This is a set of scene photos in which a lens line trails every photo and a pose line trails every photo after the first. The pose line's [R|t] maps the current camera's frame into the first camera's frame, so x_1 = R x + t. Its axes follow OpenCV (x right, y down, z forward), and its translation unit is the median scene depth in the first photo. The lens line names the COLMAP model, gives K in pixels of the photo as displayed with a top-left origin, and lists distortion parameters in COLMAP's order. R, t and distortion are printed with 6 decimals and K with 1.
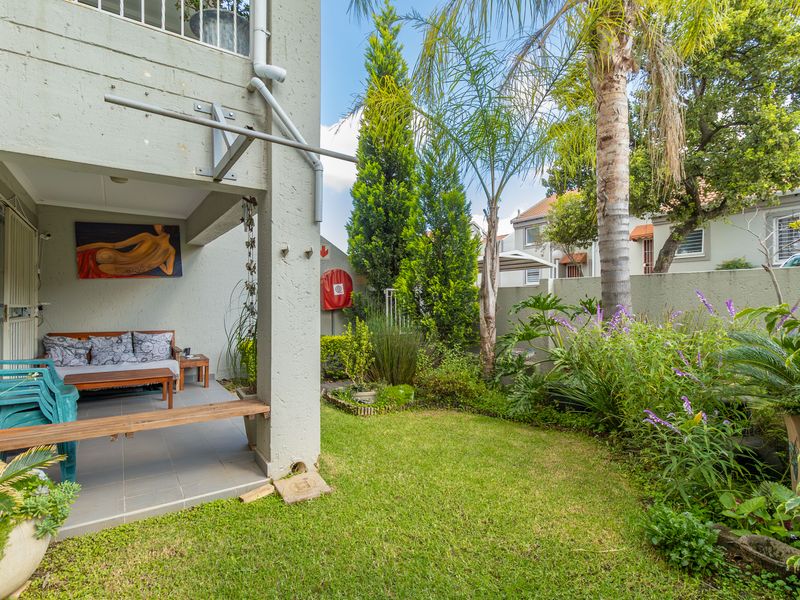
lens RADIAL K [[413.1, 0, 401.4], [0, 413.1, 299.5], [0, 0, 1]] dist [0.001911, 0.000901]
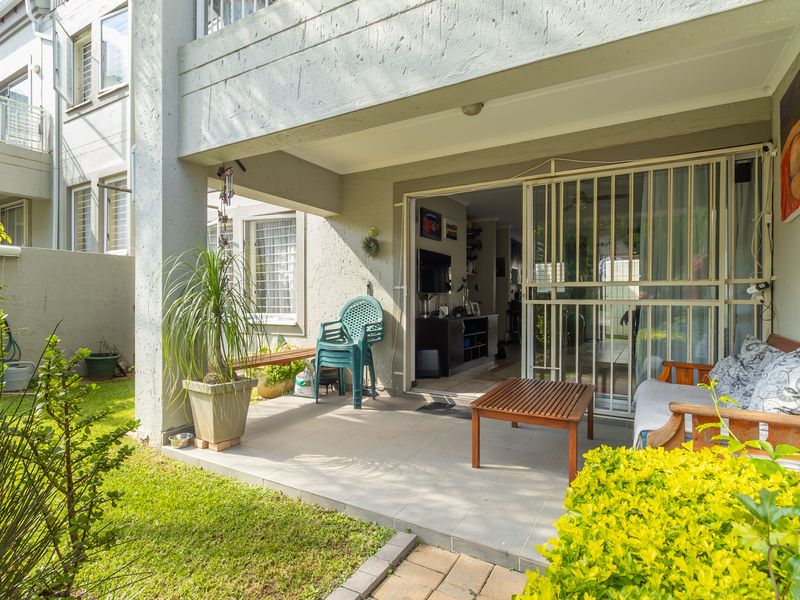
lens RADIAL K [[428.7, 0, 400.0], [0, 428.7, 300.0], [0, 0, 1]] dist [0.002559, 0.001000]
pose [[-0.901602, 0.001892, -0.432562, -0.179912], [0.004186, 0.999982, -0.004352, 0.036566], [0.432546, -0.005734, -0.901594, 1.211905]]
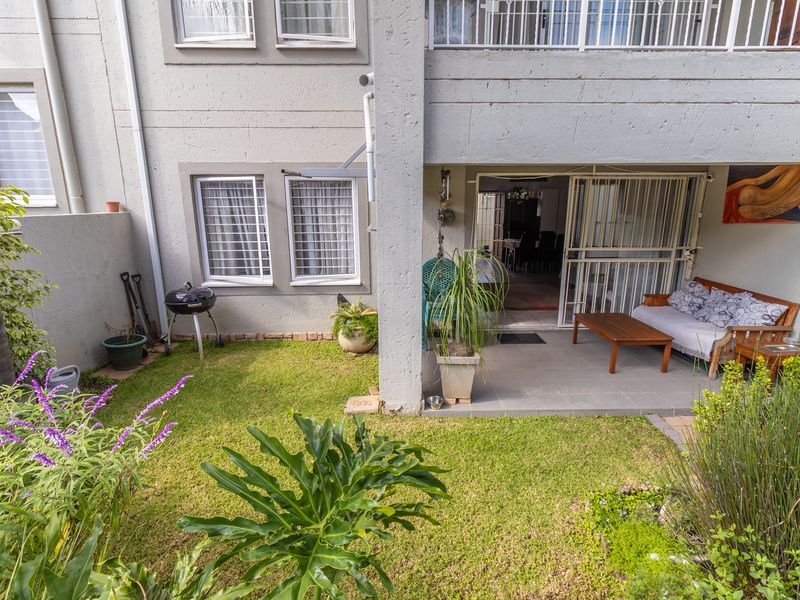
lens RADIAL K [[413.1, 0, 401.4], [0, 413.1, 299.5], [0, 0, 1]] dist [0.001911, 0.000901]
pose [[-0.546123, 0.193707, -0.815001, 0.367075], [0.011148, 0.974492, 0.224144, -0.095642], [0.837631, 0.113324, -0.534353, 0.888407]]
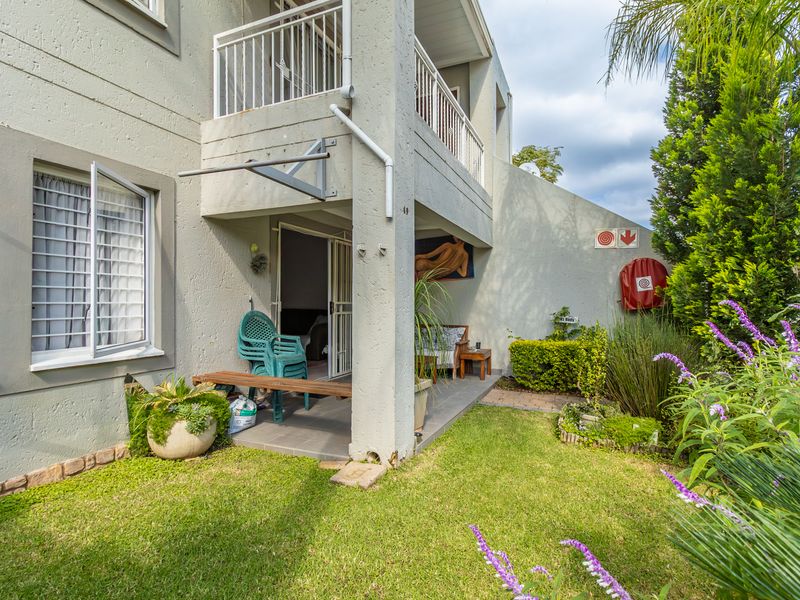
lens RADIAL K [[420.8, 0, 405.2], [0, 420.8, 301.4], [0, 0, 1]] dist [0.003042, 0.000963]
pose [[0.533616, -0.002403, -0.845723, 0.359671], [0.006111, 0.999981, 0.001015, 0.006185], [0.845705, -0.005710, 0.533620, 0.260244]]
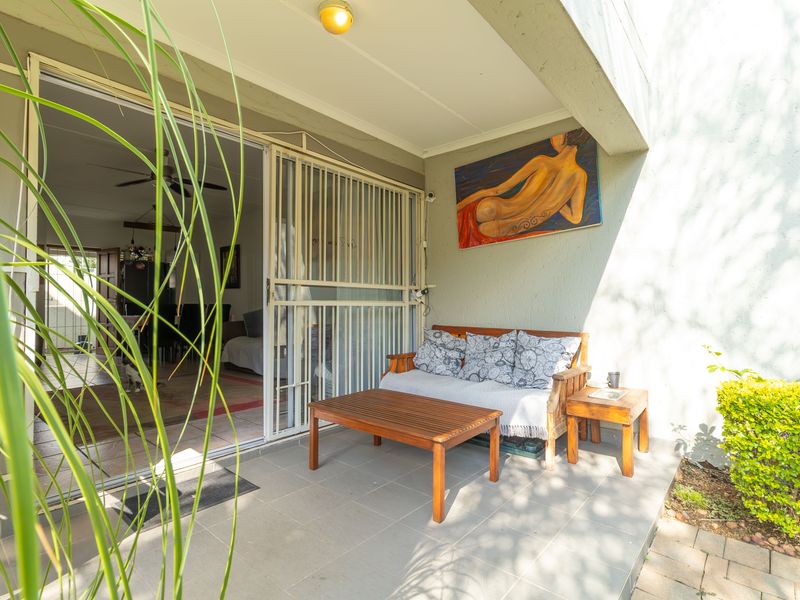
lens RADIAL K [[413.1, 0, 401.4], [0, 413.1, 299.5], [0, 0, 1]] dist [0.001911, 0.000901]
pose [[0.267878, -0.013004, -0.963365, -0.134858], [0.010823, 0.999886, -0.010488, 0.039544], [0.963392, -0.007617, 0.267988, 0.699695]]
